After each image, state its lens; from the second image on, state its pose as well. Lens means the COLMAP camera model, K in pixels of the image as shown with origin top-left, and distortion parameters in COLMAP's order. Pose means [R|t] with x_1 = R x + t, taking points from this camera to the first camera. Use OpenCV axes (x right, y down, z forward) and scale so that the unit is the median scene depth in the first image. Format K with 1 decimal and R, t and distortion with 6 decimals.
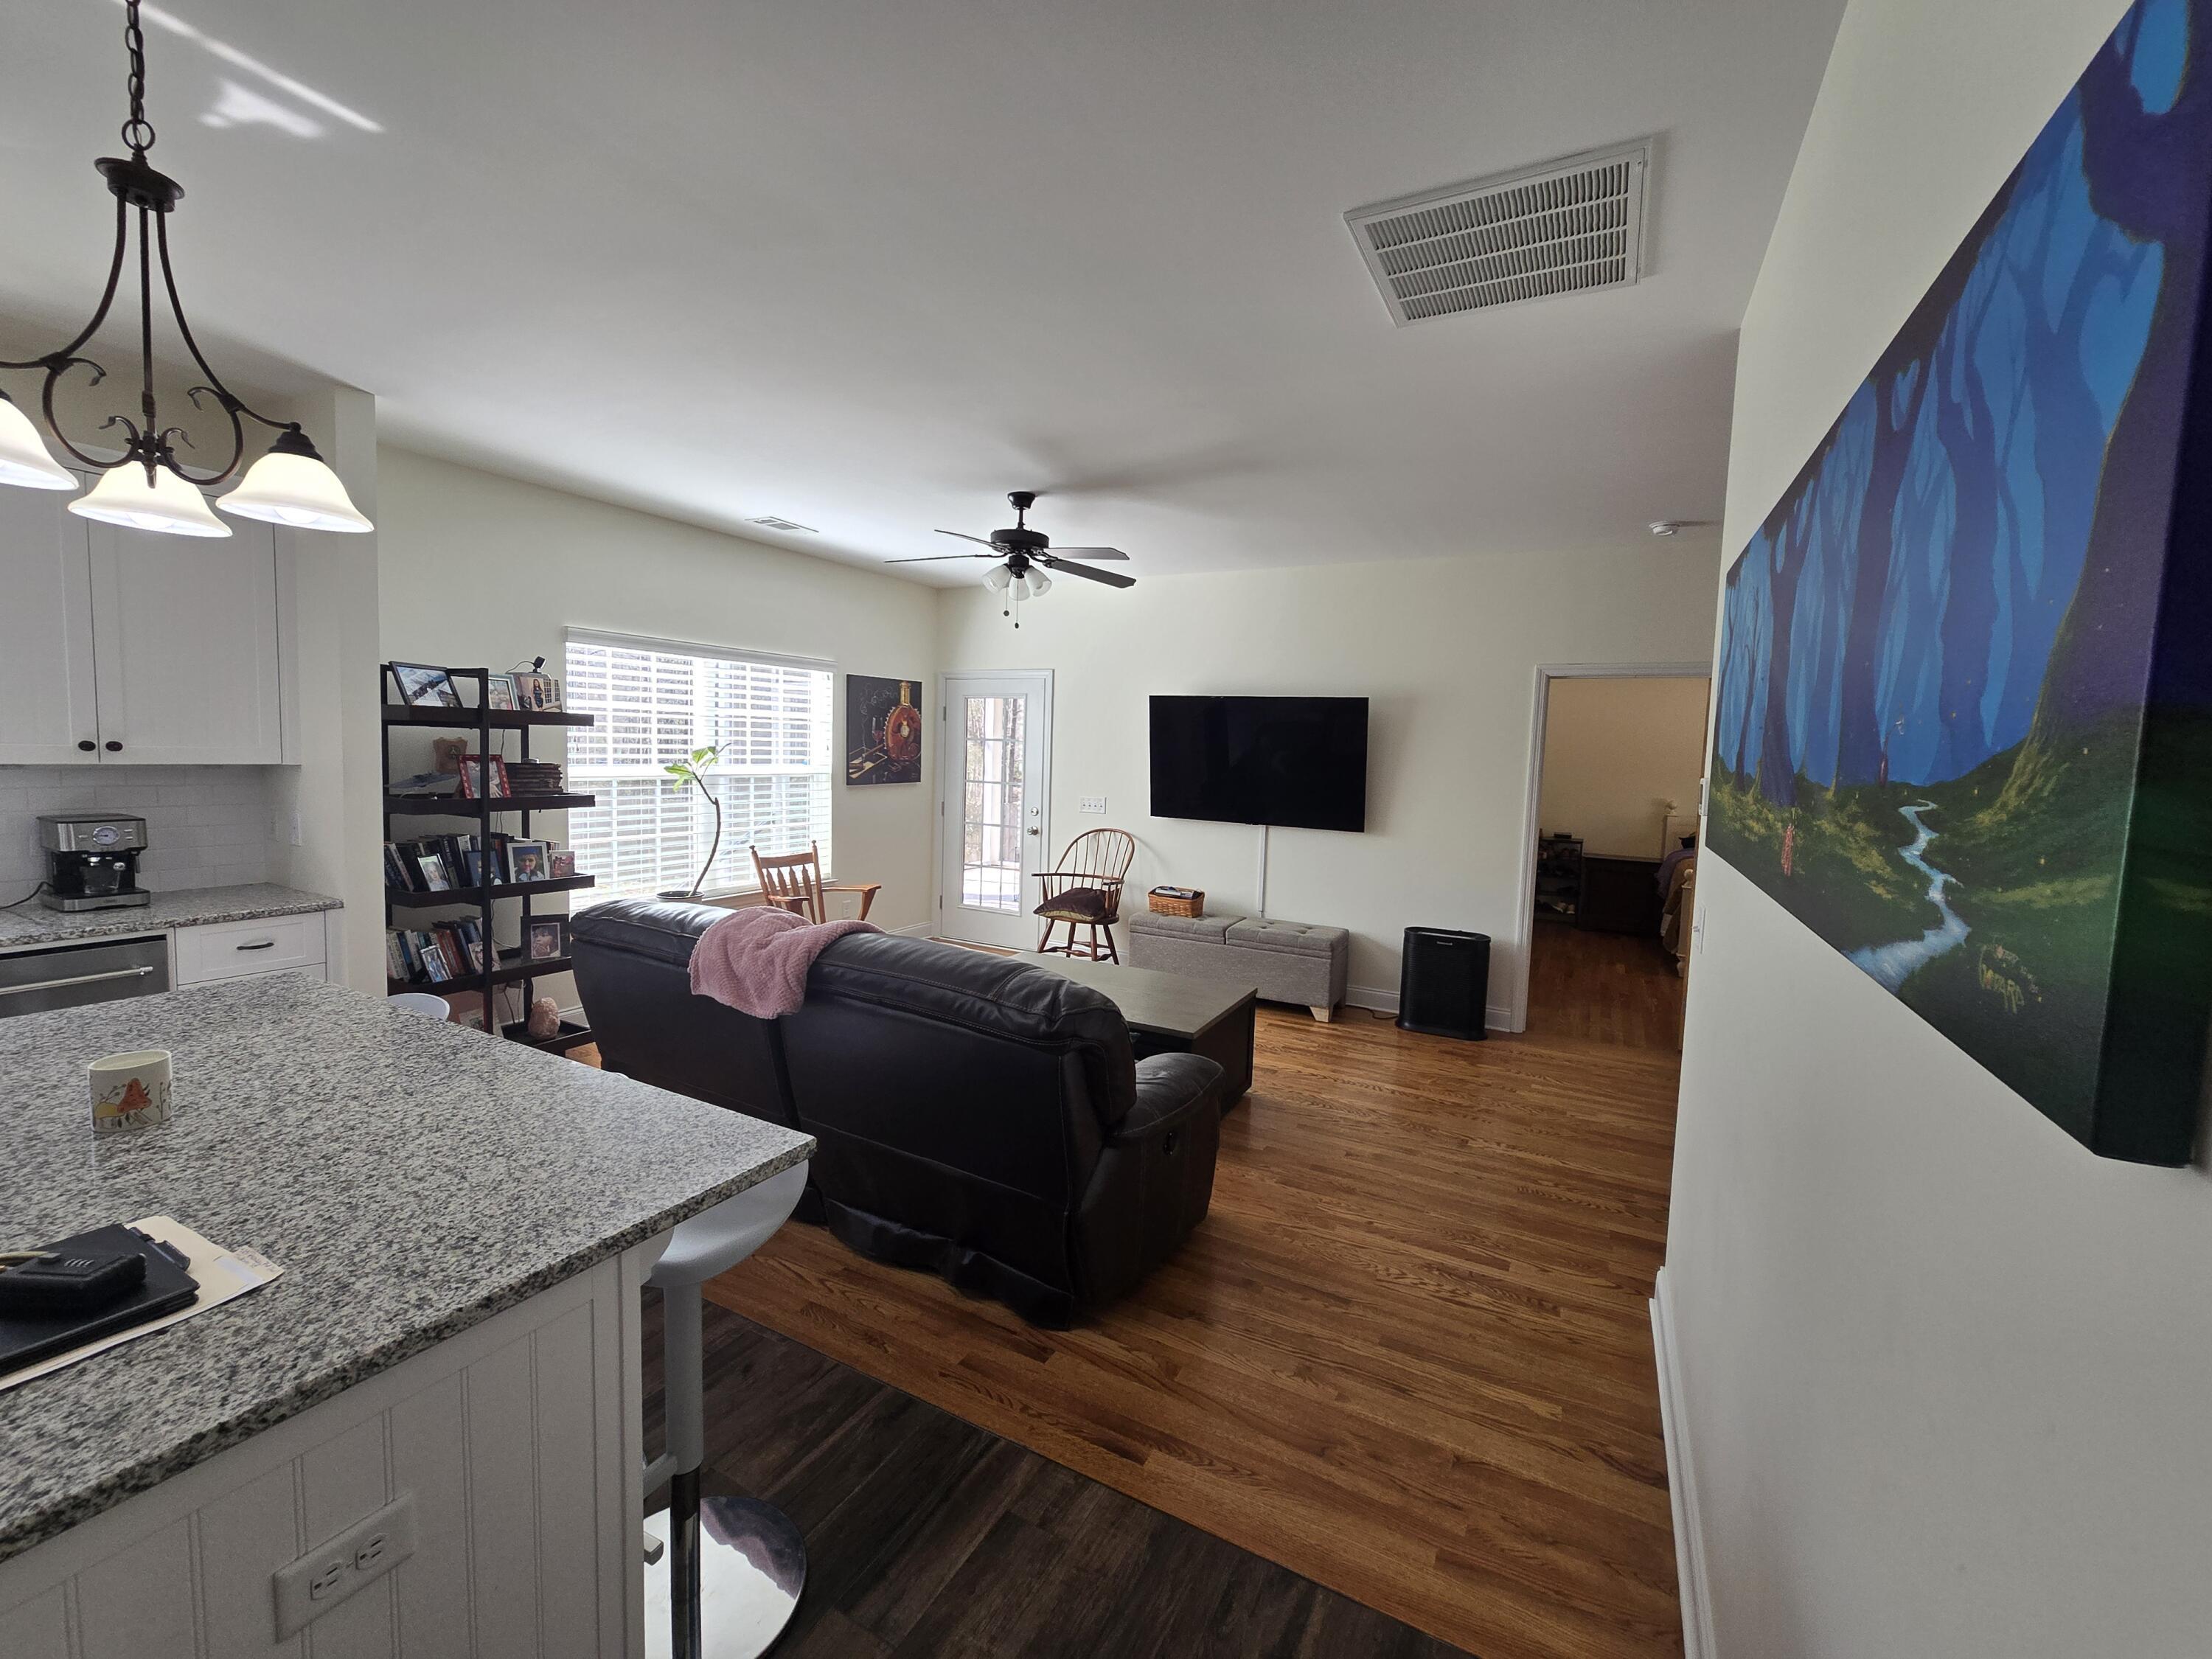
lens RADIAL K [[902.9, 0, 1106.0], [0, 902.9, 829.5], [0, 0, 1]] dist [-0.005320, -0.000019]
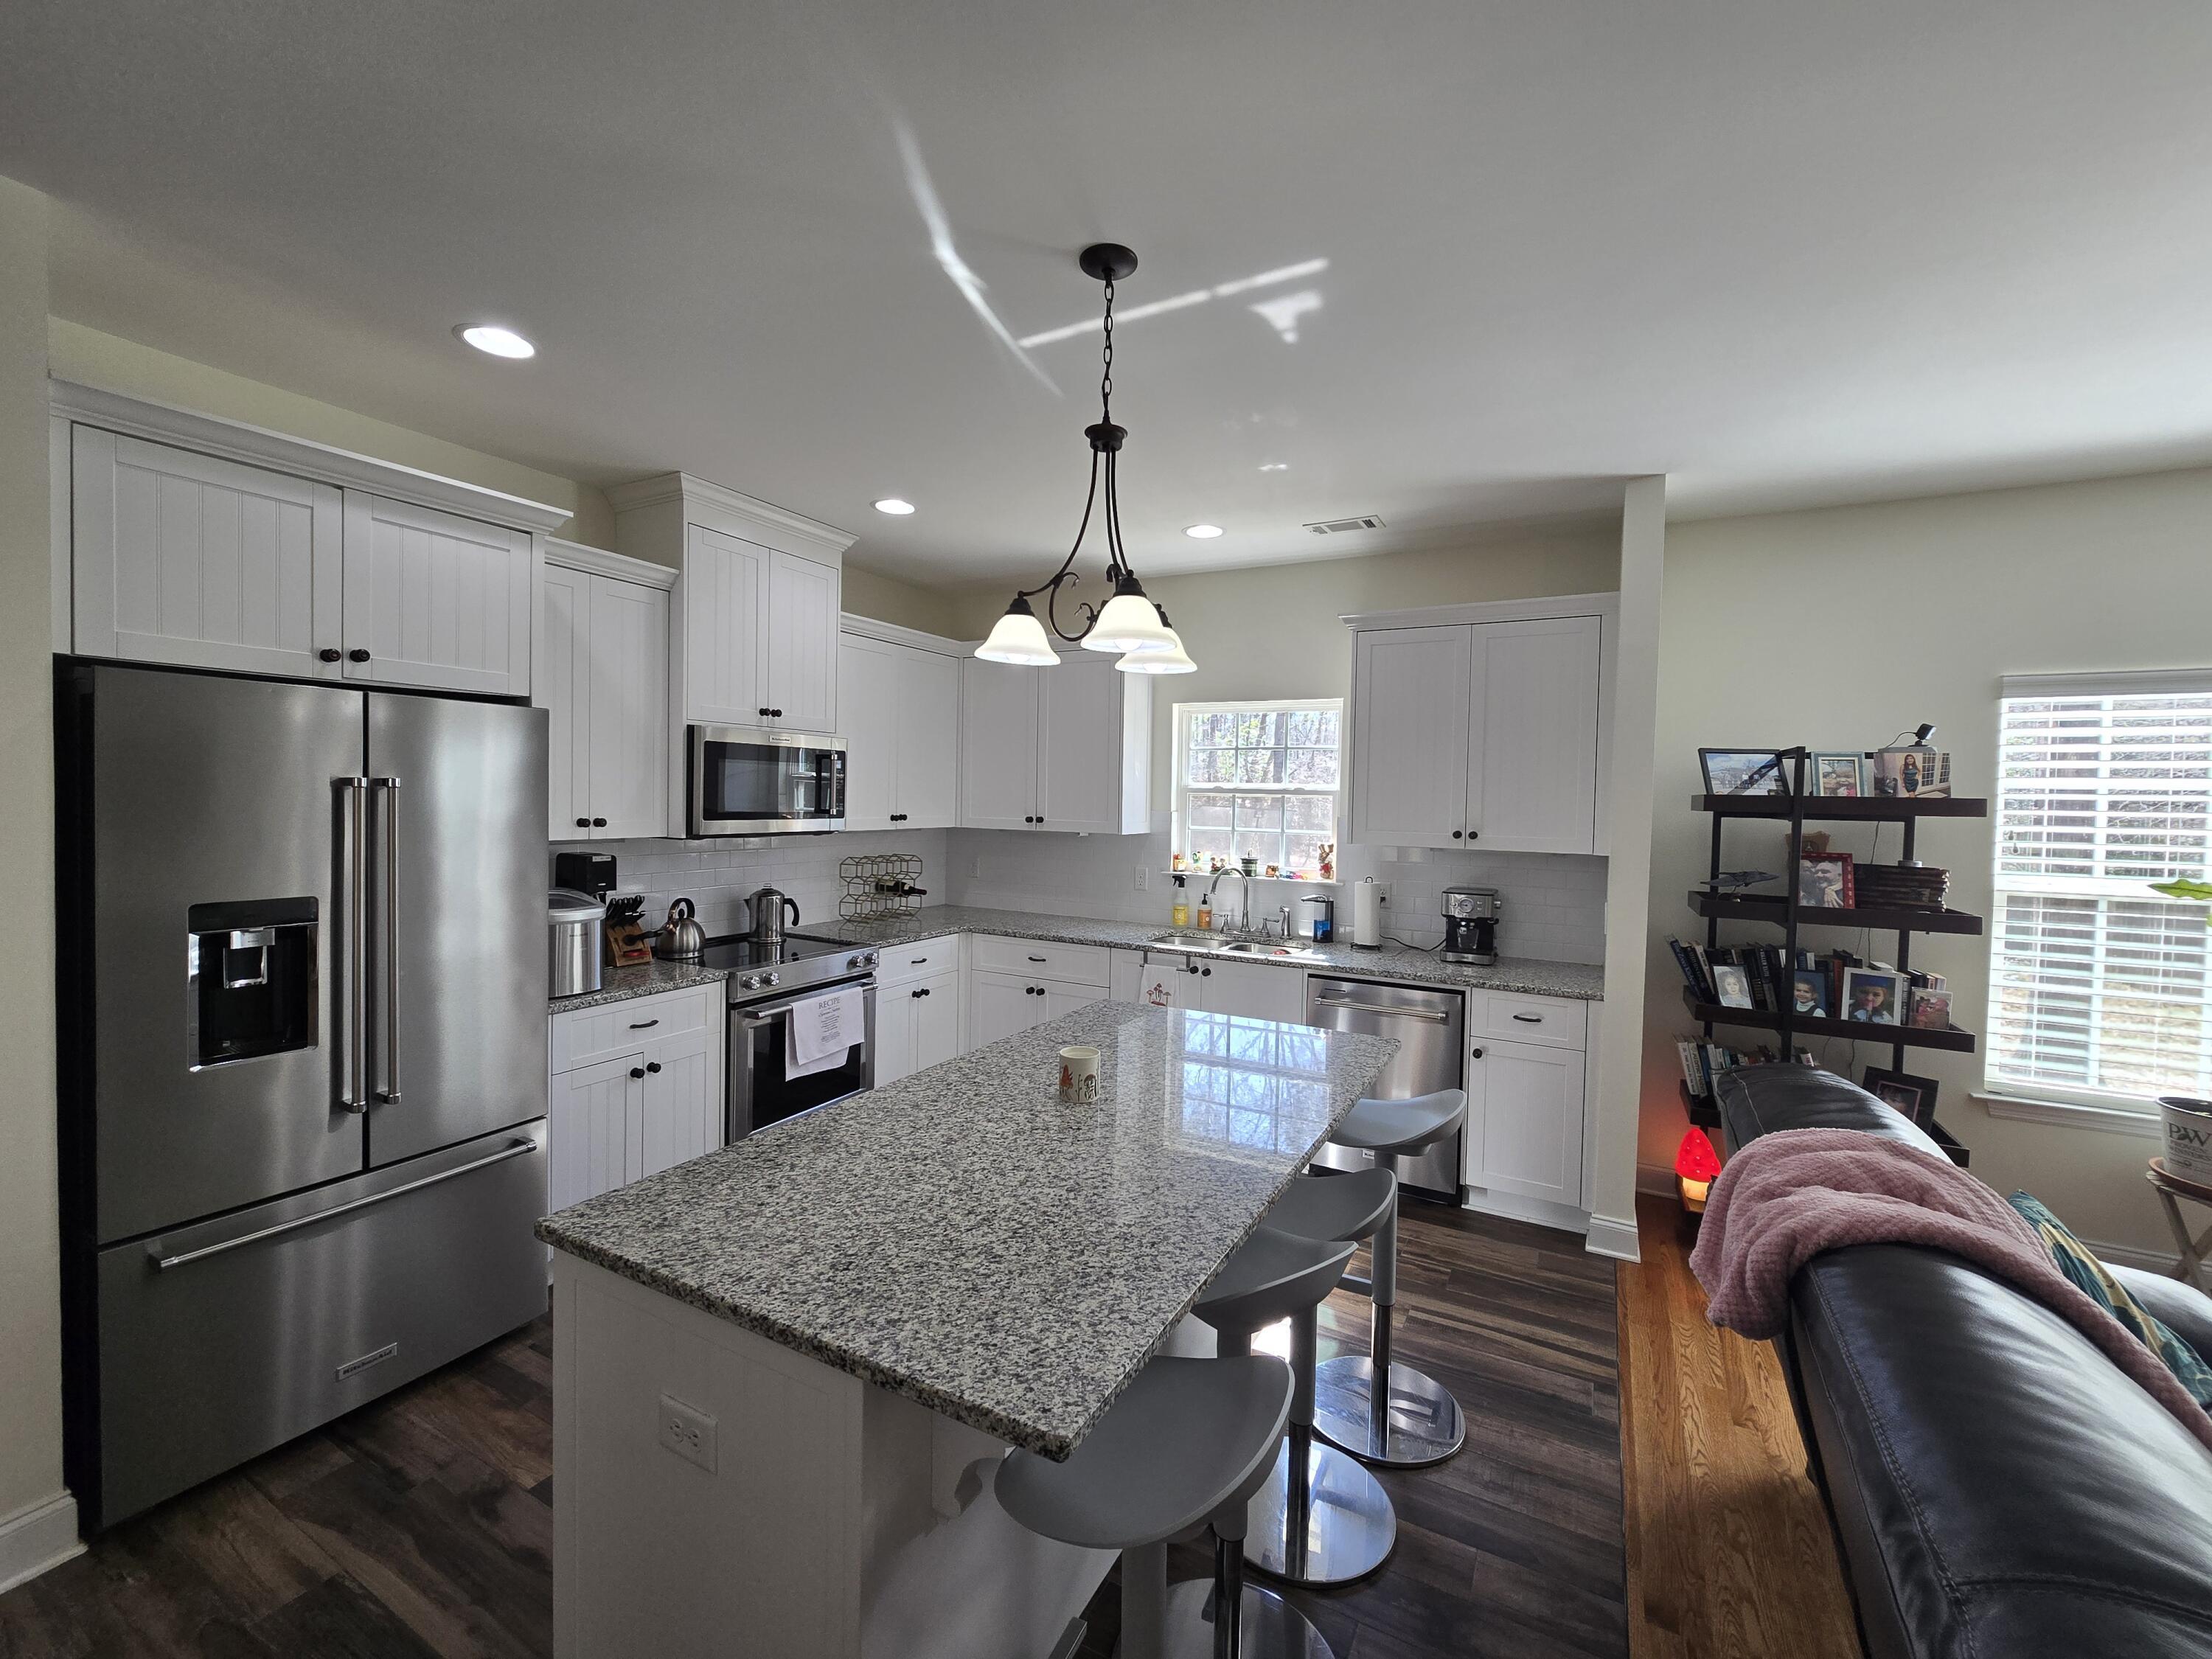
lens RADIAL K [[902.9, 0, 1106.0], [0, 902.9, 829.5], [0, 0, 1]] dist [-0.005320, -0.000019]
pose [[-0.001576, 0.002828, -0.999995, 0.122431], [-0.109826, 0.993946, 0.002984, -0.037085], [0.993950, 0.109831, -0.001256, 0.374808]]
